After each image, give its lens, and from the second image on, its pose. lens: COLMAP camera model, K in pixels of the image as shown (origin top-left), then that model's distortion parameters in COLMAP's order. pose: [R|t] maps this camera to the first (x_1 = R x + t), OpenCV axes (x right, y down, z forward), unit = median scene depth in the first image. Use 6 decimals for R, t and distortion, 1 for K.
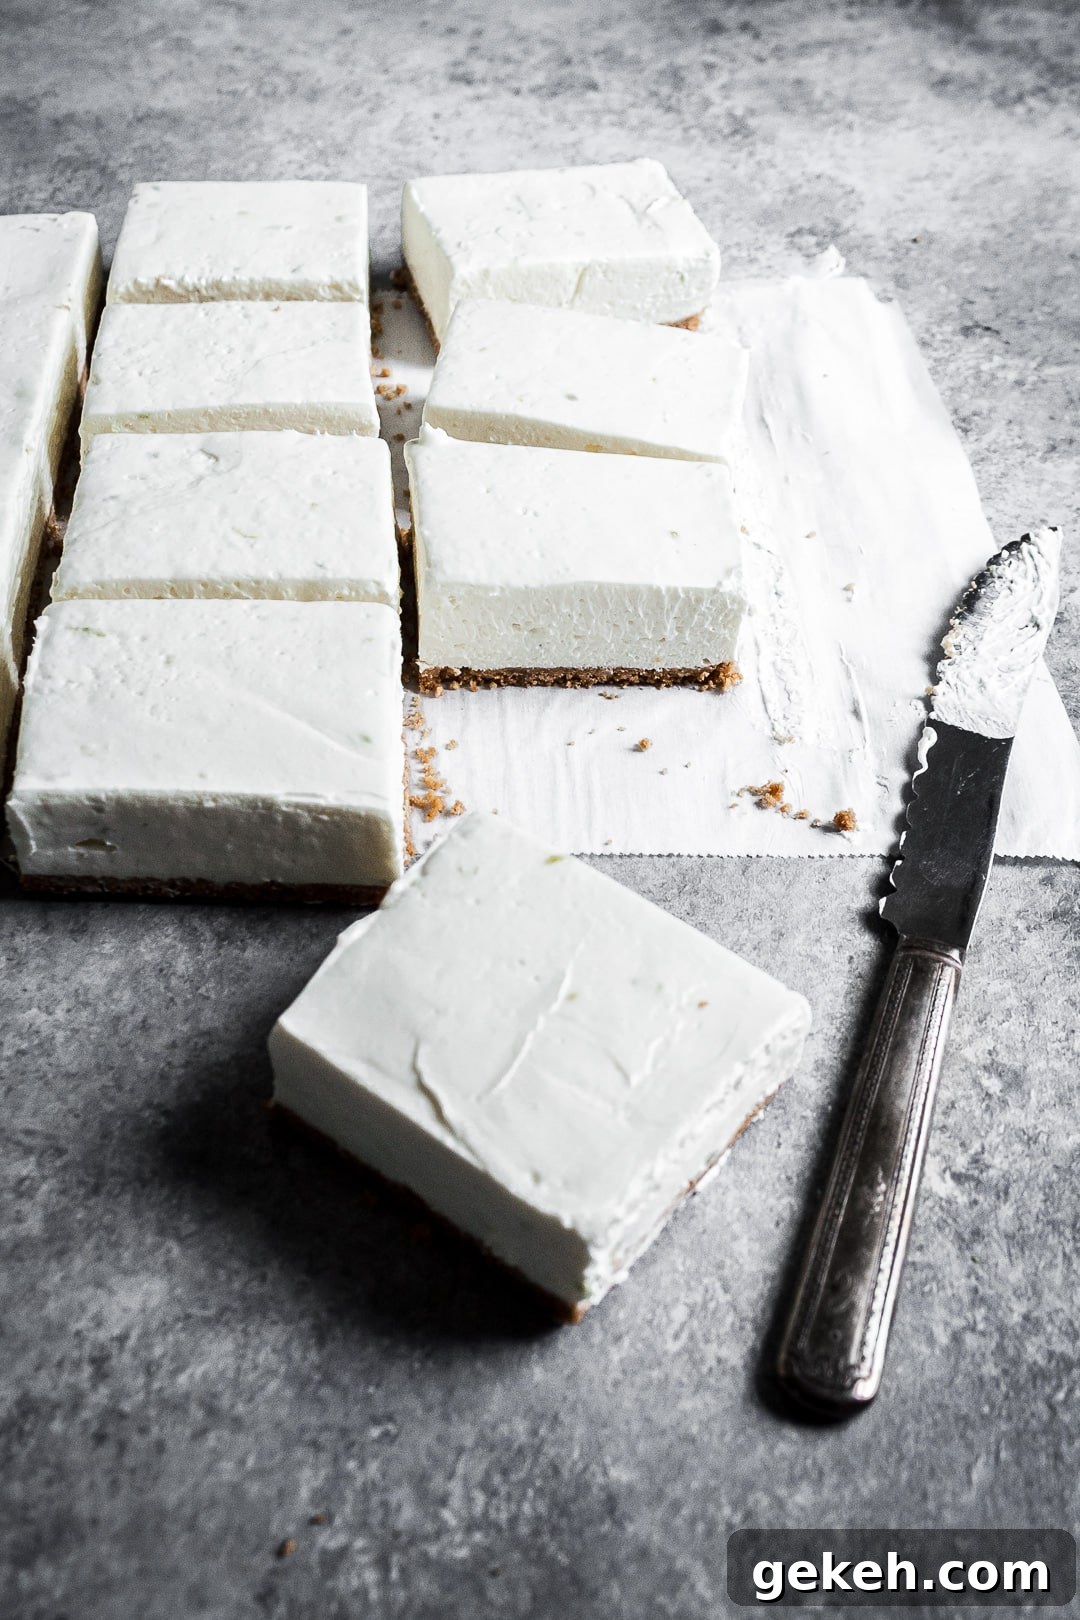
lens RADIAL K [[1882.8, 0, 507.8], [0, 1882.8, 811.7], [0, 0, 1]] dist [0.052112, -0.117491]
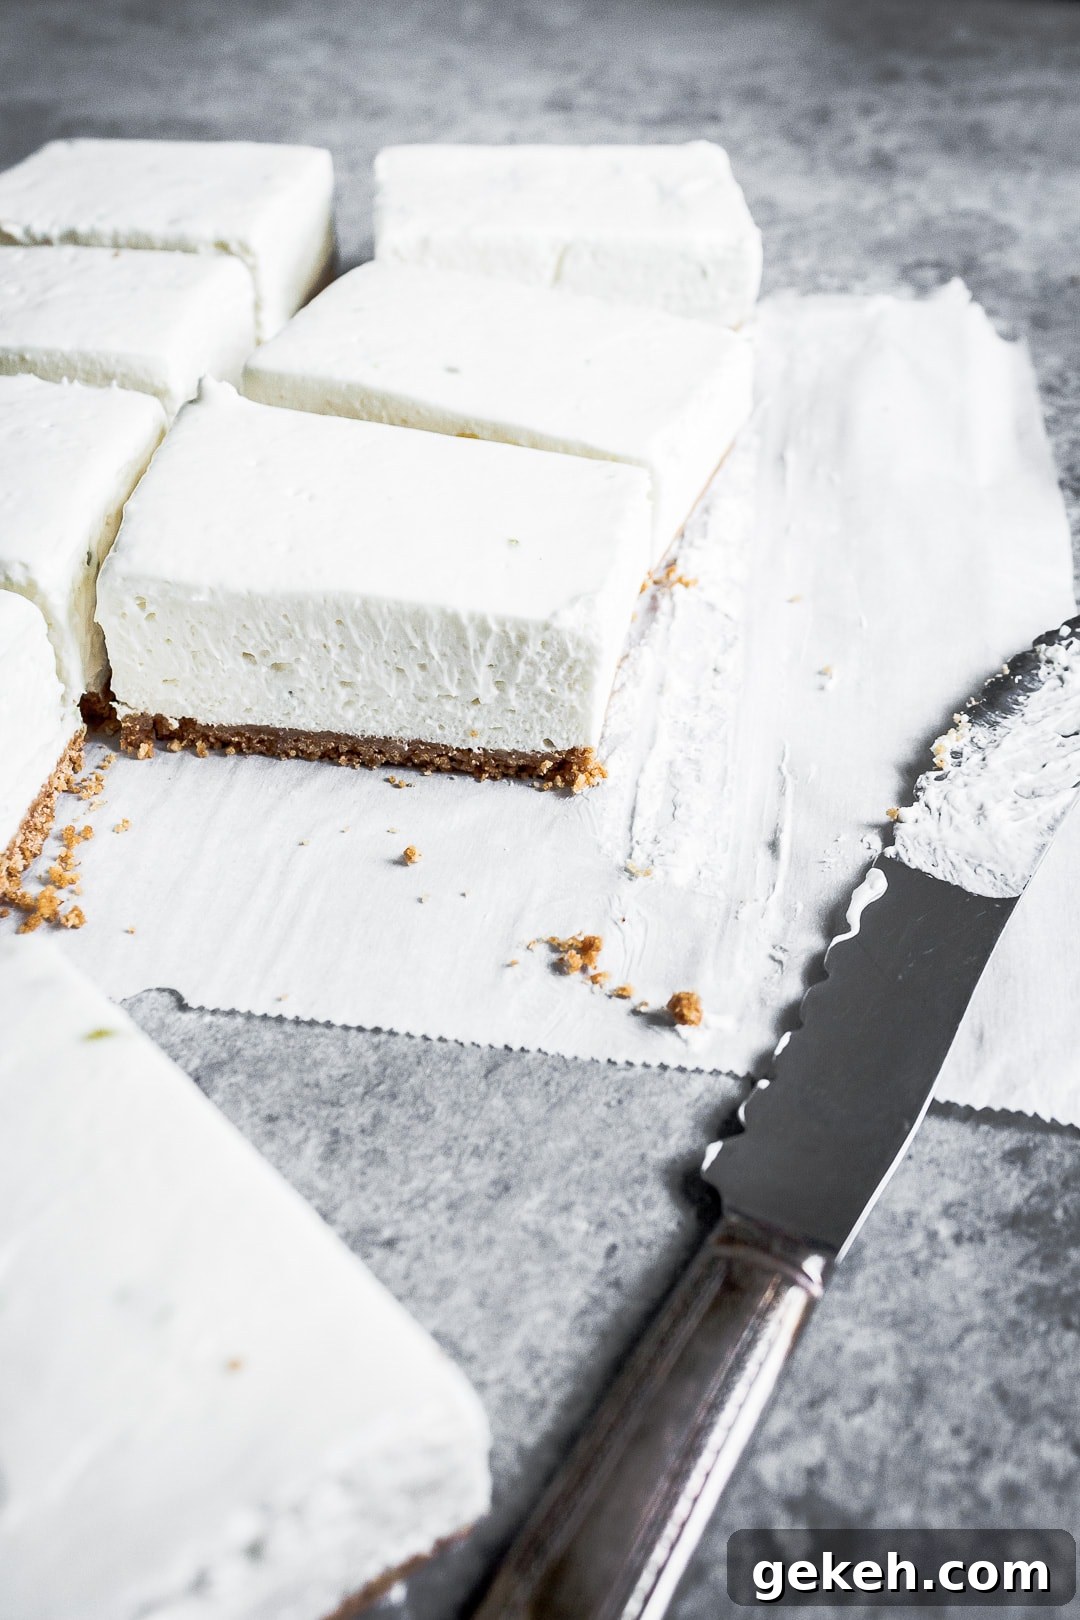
lens RADIAL K [[1864.4, 0, 534.9], [0, 1864.4, 736.3], [0, 0, 1]] dist [0.066711, -0.178681]
pose [[0.980180, 0.089438, -0.176769, 0.224963], [-0.116285, 0.982147, -0.147867, 0.012916], [0.160388, 0.165492, 0.973082, 0.403675]]
